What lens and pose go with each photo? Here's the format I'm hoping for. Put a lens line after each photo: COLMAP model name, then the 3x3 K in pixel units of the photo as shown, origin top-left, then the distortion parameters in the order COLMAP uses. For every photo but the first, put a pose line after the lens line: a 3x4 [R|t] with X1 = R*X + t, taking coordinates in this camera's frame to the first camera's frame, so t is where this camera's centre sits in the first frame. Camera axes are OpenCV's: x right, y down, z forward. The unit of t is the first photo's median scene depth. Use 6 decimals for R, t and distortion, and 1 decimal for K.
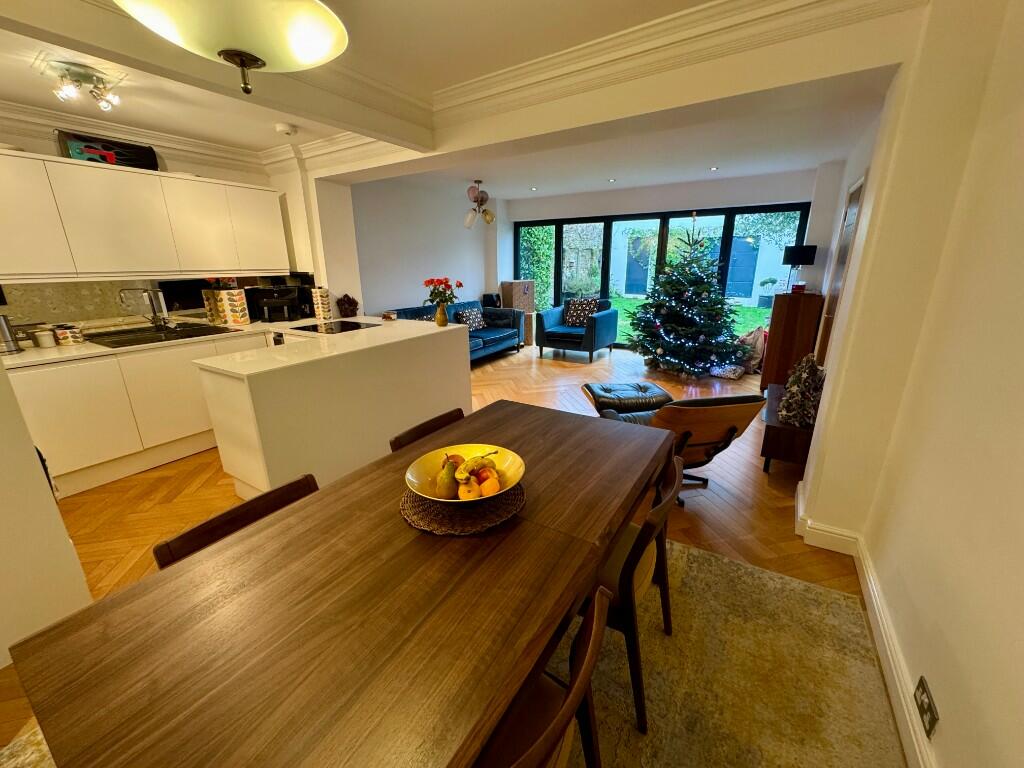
lens RADIAL K [[407.2, 0, 511.5], [0, 407.2, 381.5], [0, 0, 1]] dist [0.000178, 0.000354]
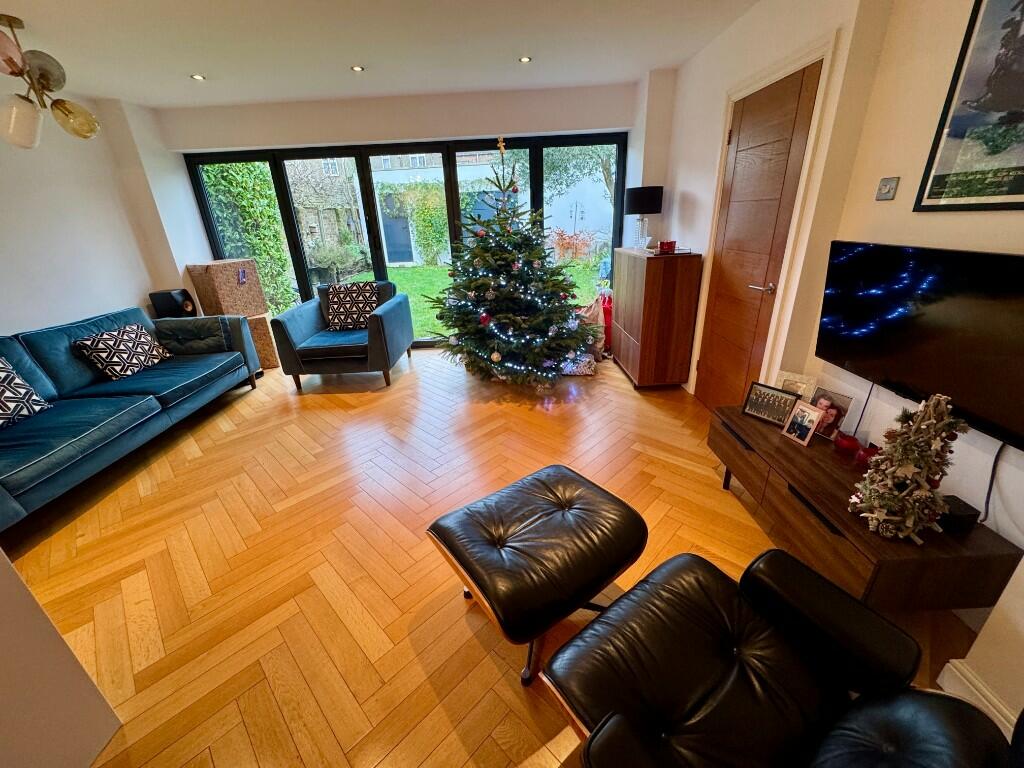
lens RADIAL K [[407.2, 0, 511.5], [0, 407.2, 381.5], [0, 0, 1]] dist [0.000178, 0.000354]
pose [[0.839365, -0.229359, 0.492809, 0.052475], [0.188673, 0.973185, 0.131579, -0.114741], [-0.509773, -0.017463, 0.860132, 0.415431]]
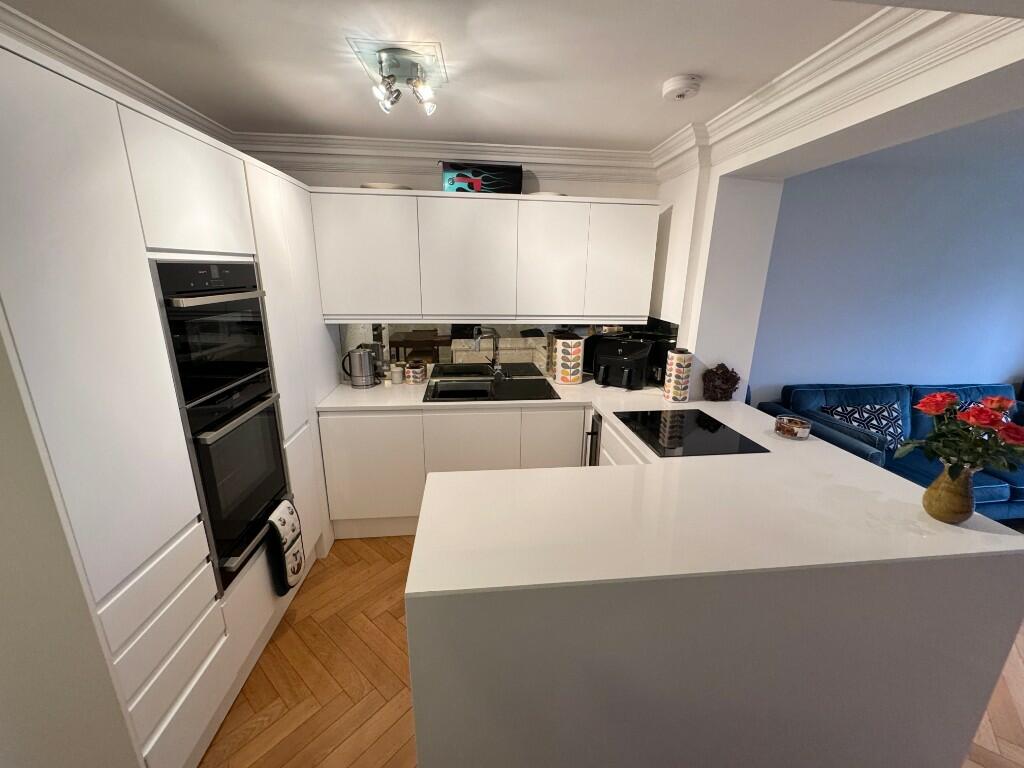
lens RADIAL K [[407.2, 0, 511.5], [0, 407.2, 381.5], [0, 0, 1]] dist [0.000178, 0.000354]
pose [[0.620054, 0.224177, -0.751850, -0.112382], [-0.242347, 0.966171, 0.088216, -0.133695], [0.746191, 0.127510, 0.653406, 0.301294]]
